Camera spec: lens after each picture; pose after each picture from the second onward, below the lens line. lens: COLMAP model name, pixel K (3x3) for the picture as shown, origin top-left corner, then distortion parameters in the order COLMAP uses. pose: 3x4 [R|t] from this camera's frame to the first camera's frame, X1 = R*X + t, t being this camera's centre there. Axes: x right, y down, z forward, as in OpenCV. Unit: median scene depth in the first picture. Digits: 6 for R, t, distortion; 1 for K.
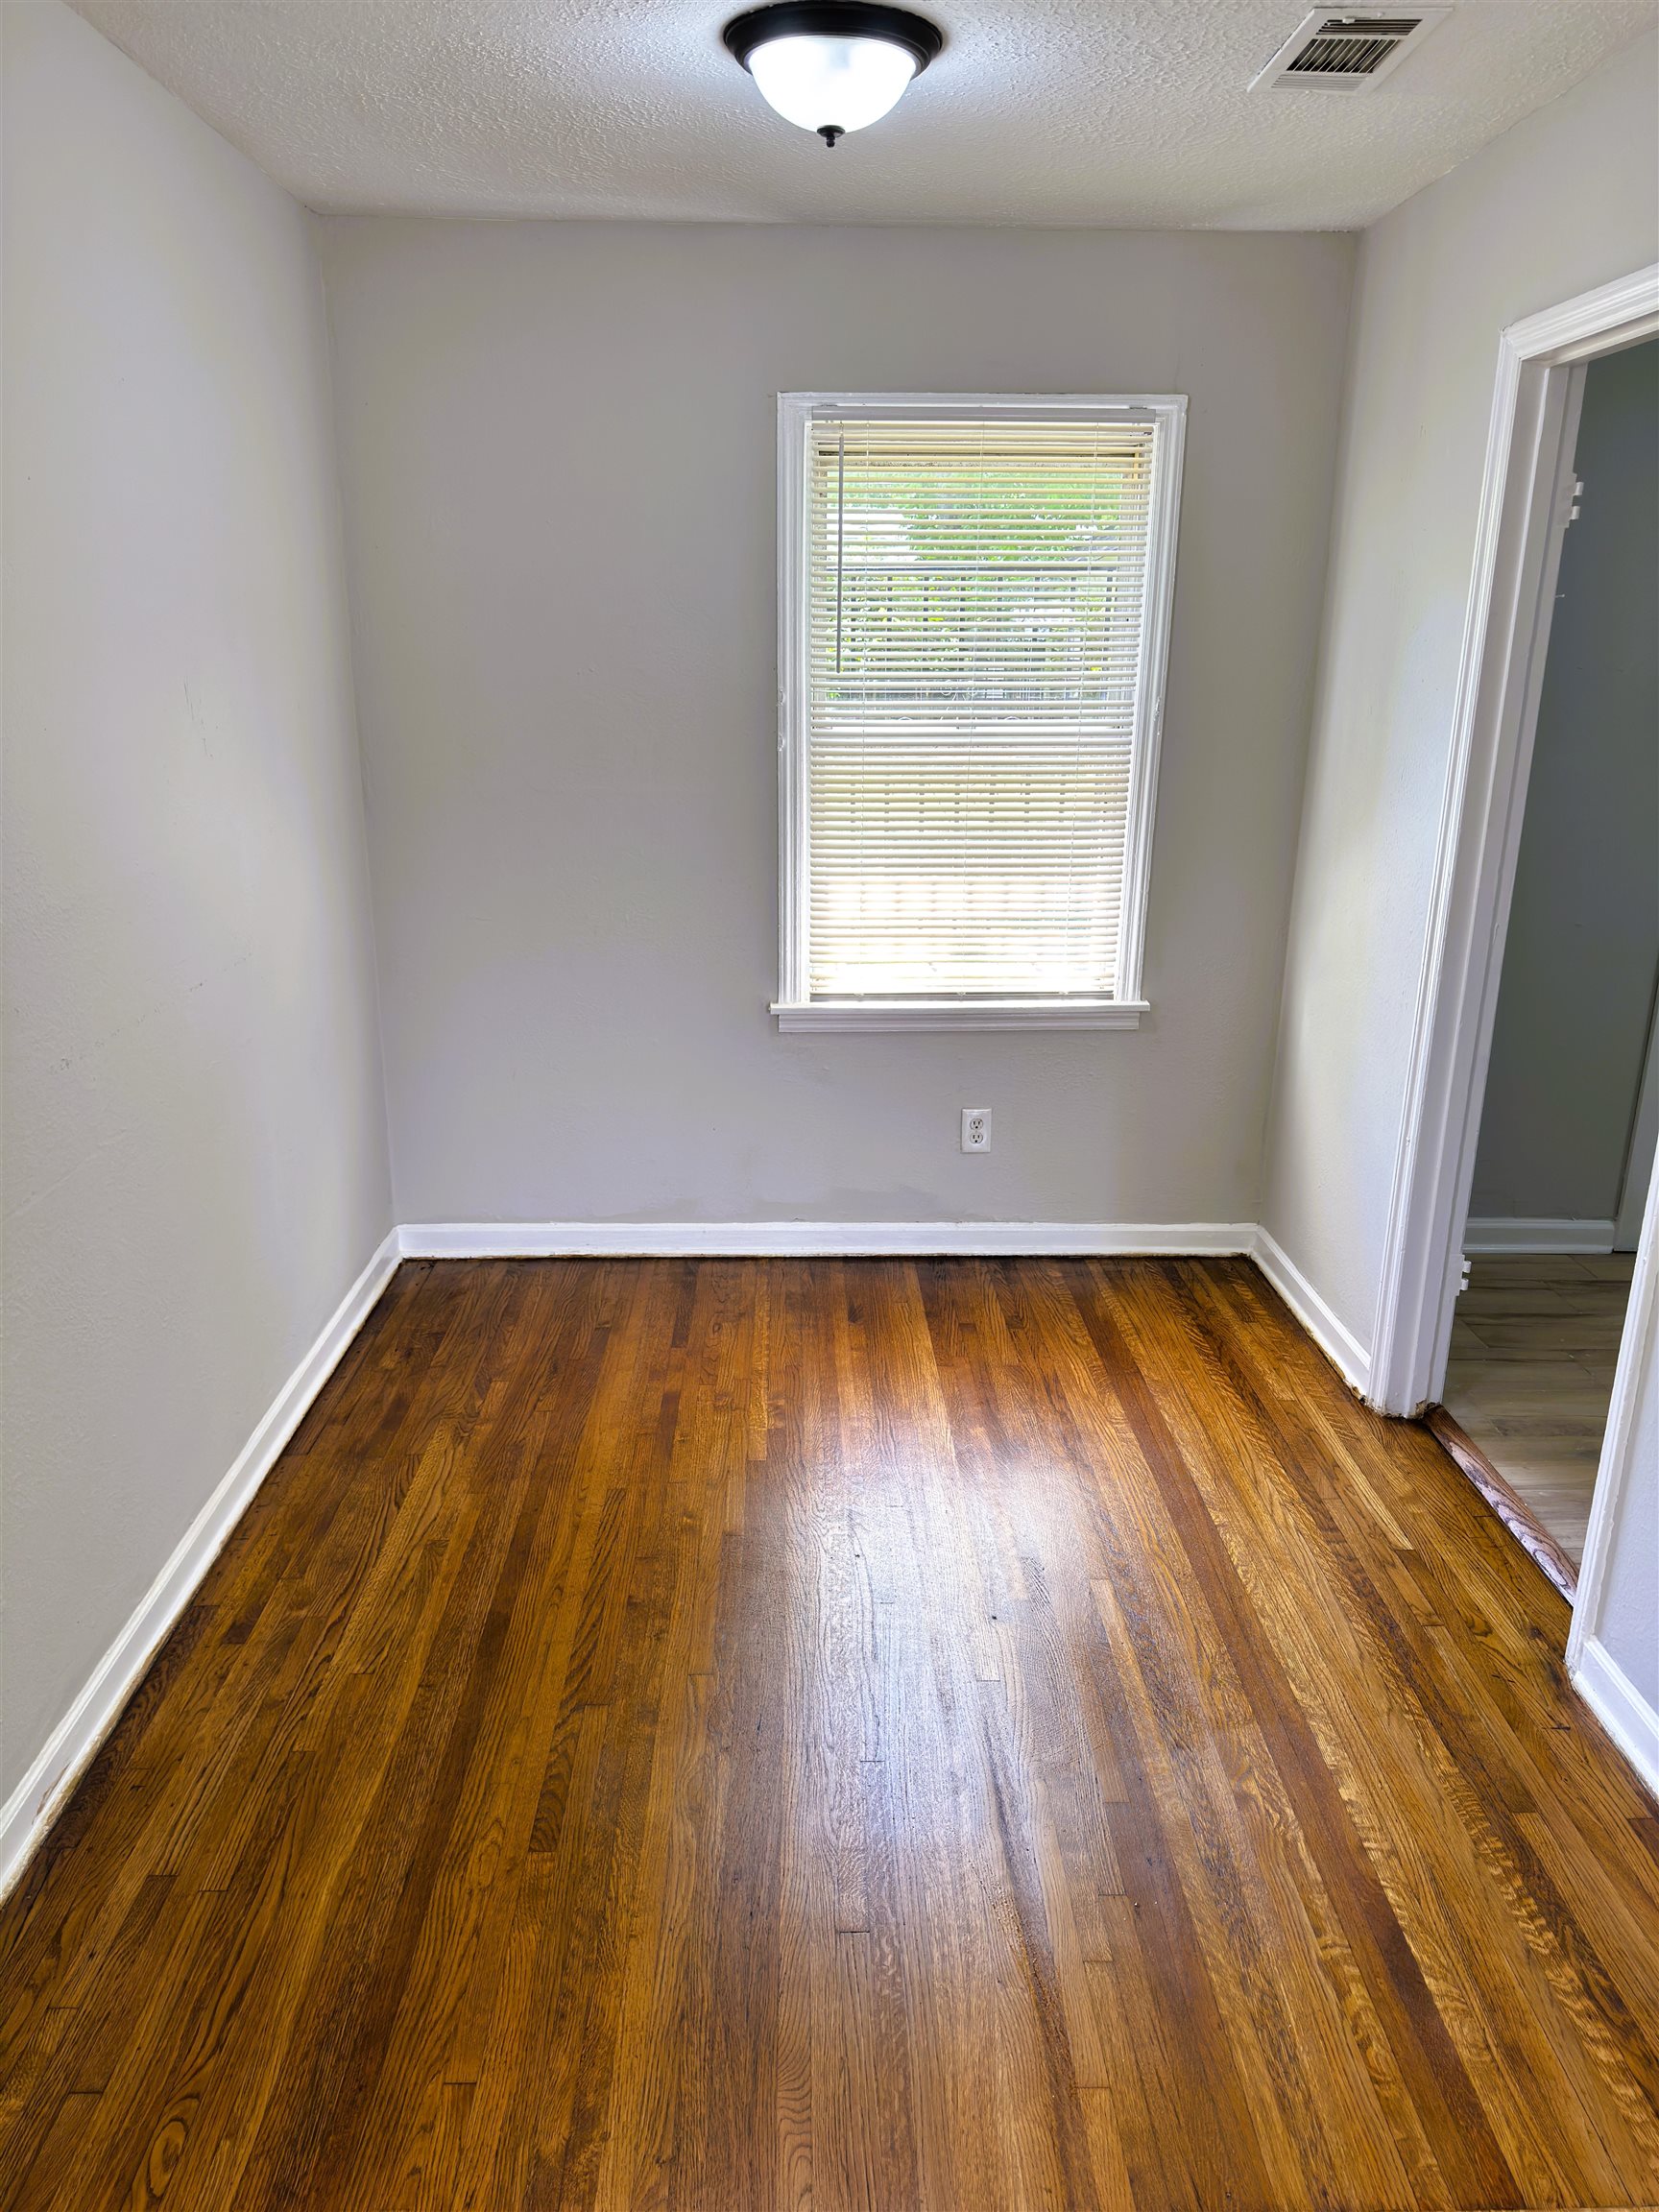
lens RADIAL K [[1564.8, 0, 838.7], [0, 1564.8, 1115.8], [0, 0, 1]] dist [0.140096, -0.178182]
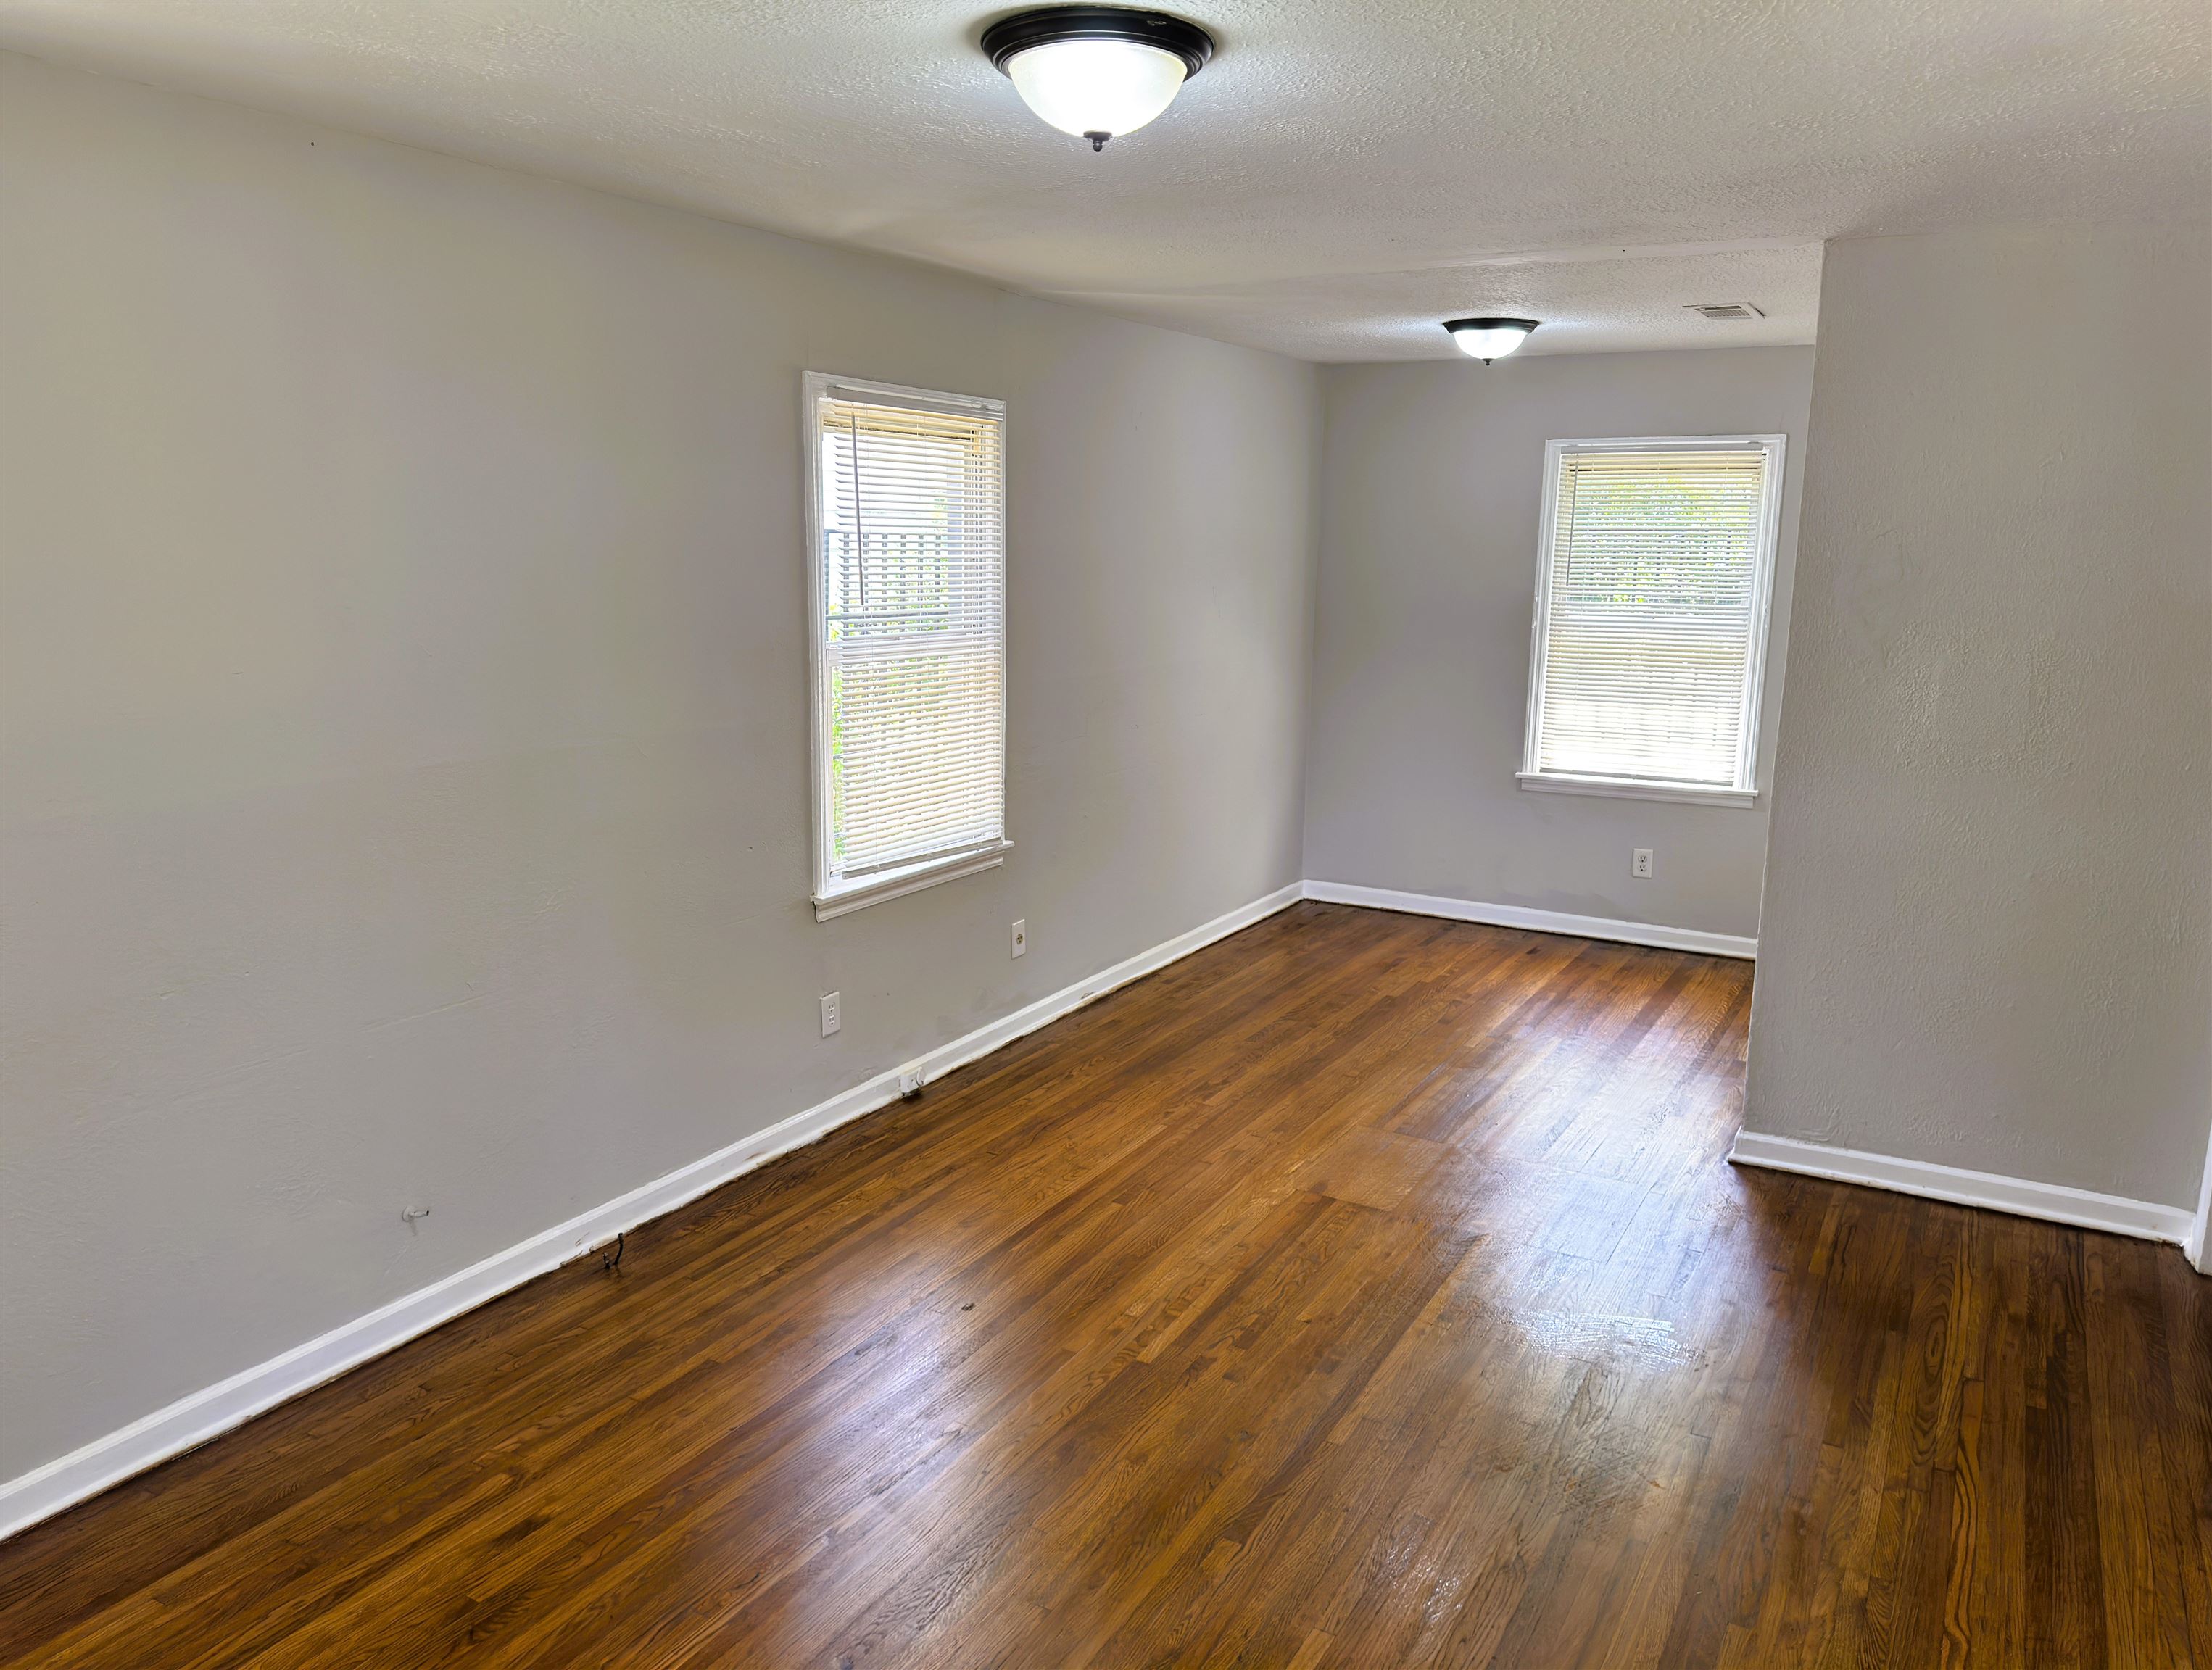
lens RADIAL K [[1578.2, 0, 1106.0], [0, 1578.2, 835.0], [0, 0, 1]] dist [0.005649, 0.000873]
pose [[0.852252, 0.096780, -0.514101, 0.473636], [-0.154933, 0.985345, -0.071348, 0.191635], [0.499662, 0.140458, 0.854757, -0.696080]]
